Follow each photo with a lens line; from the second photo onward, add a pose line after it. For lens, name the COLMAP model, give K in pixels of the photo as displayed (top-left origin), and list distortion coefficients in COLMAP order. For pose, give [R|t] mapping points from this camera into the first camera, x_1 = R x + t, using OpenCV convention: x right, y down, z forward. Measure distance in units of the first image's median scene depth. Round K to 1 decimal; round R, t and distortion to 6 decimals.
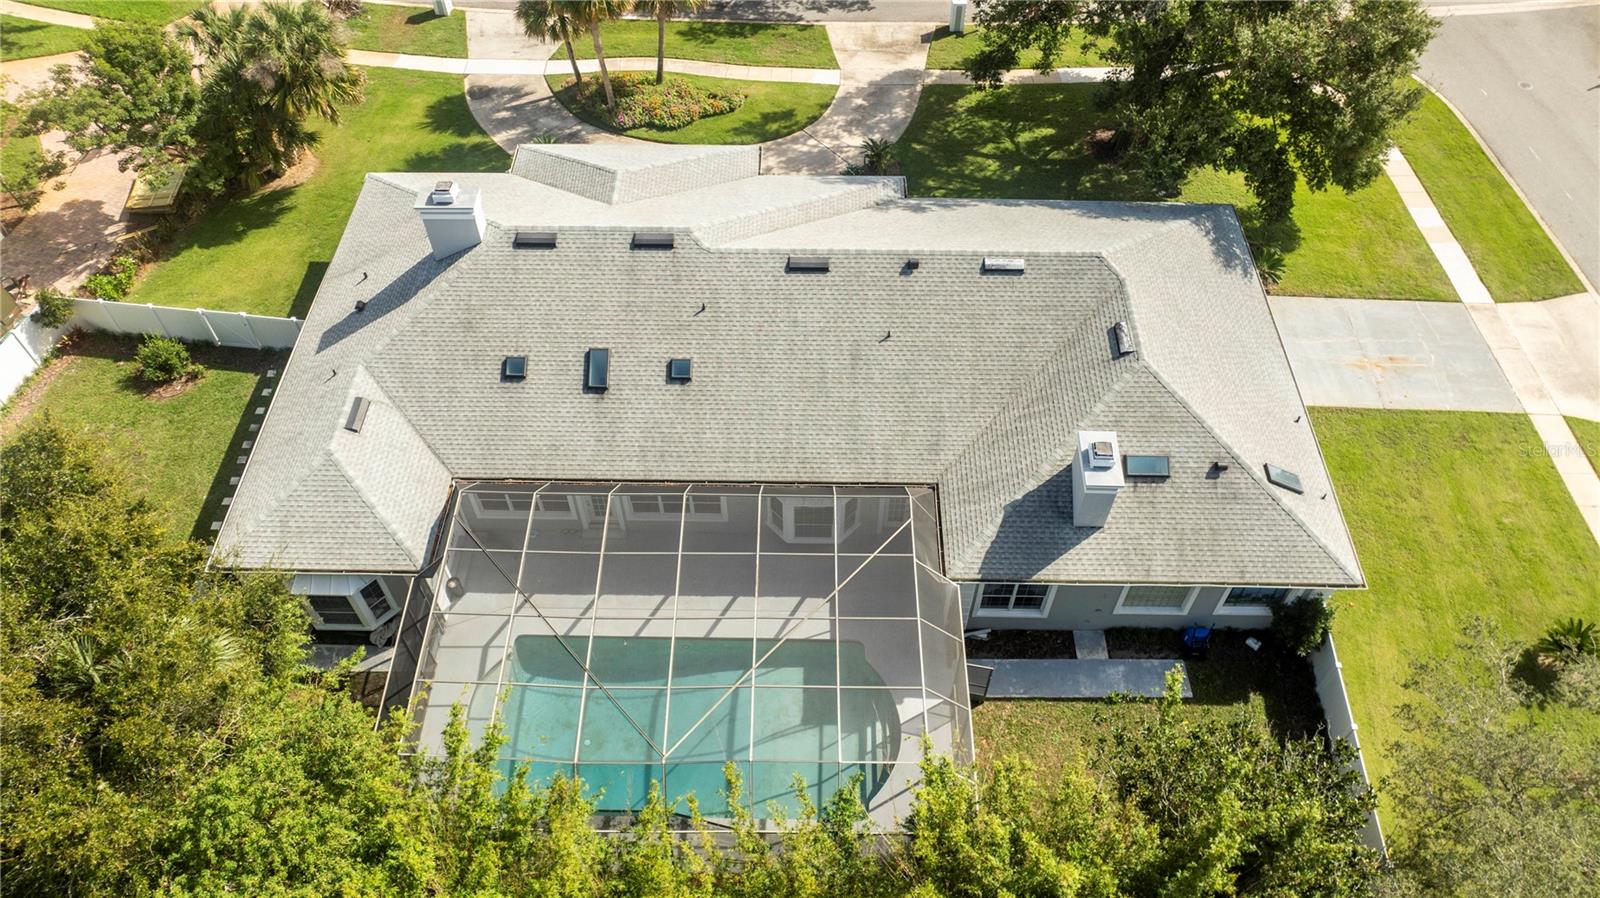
lens RADIAL K [[1130.2, 0, 800.0], [0, 1130.2, 449.0], [0, 0, 1]] dist [-0.023509, -0.001031]
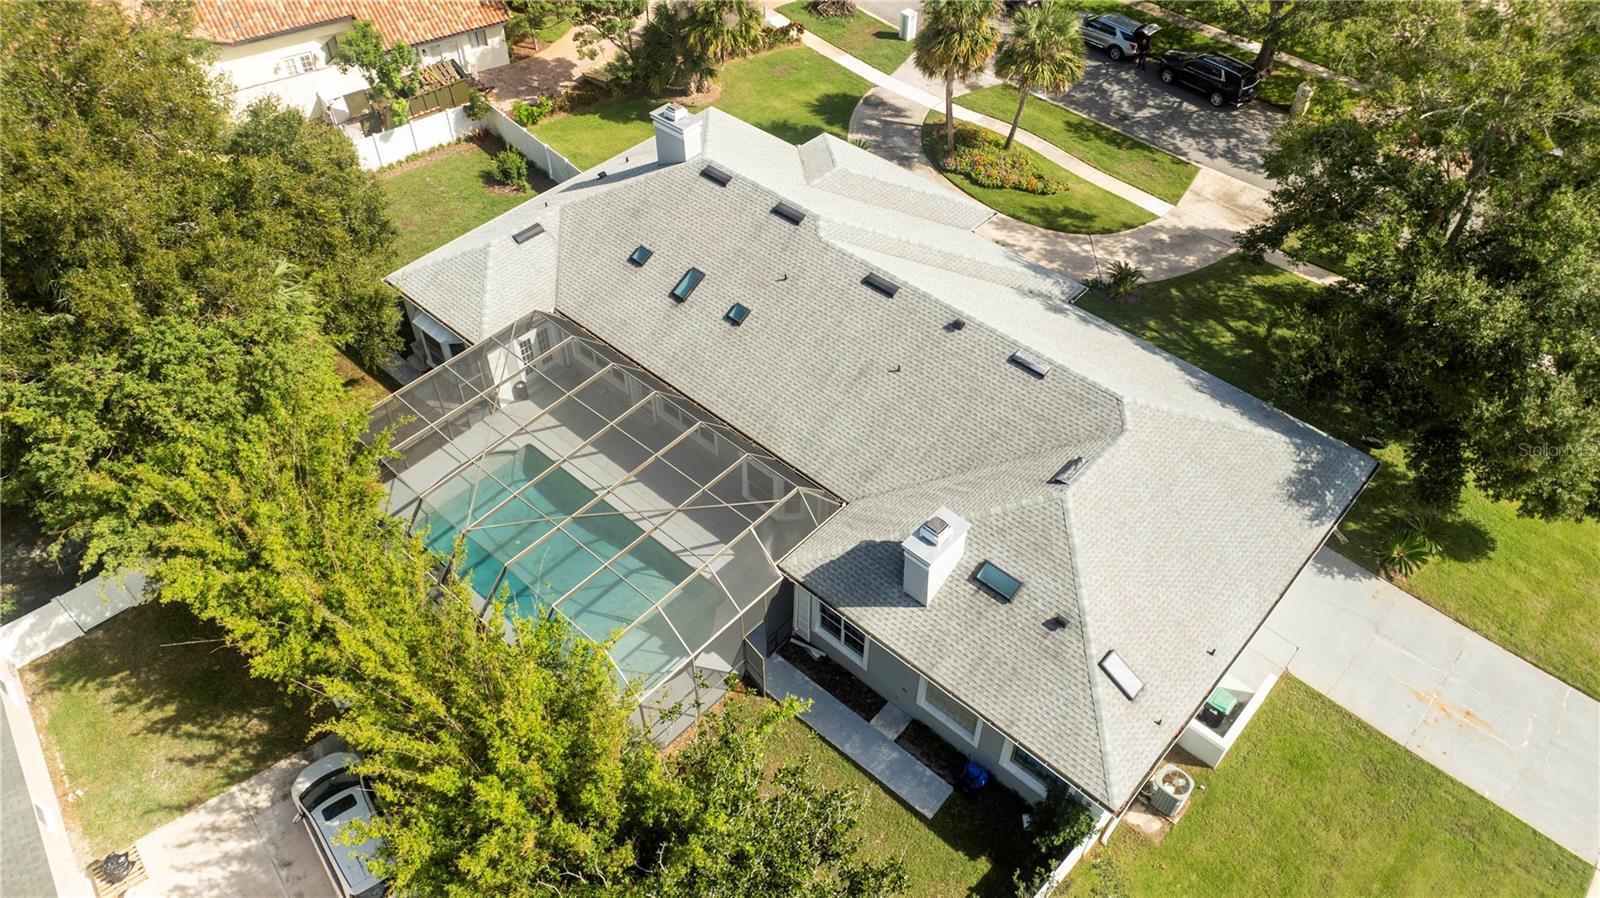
lens RADIAL K [[1130.2, 0, 800.0], [0, 1130.2, 449.0], [0, 0, 1]] dist [-0.023509, -0.001031]
pose [[0.751983, 0.475231, -0.456811, 0.444446], [-0.516477, 0.855381, 0.039670, -0.025432], [0.409600, 0.206102, 0.888679, 0.024601]]
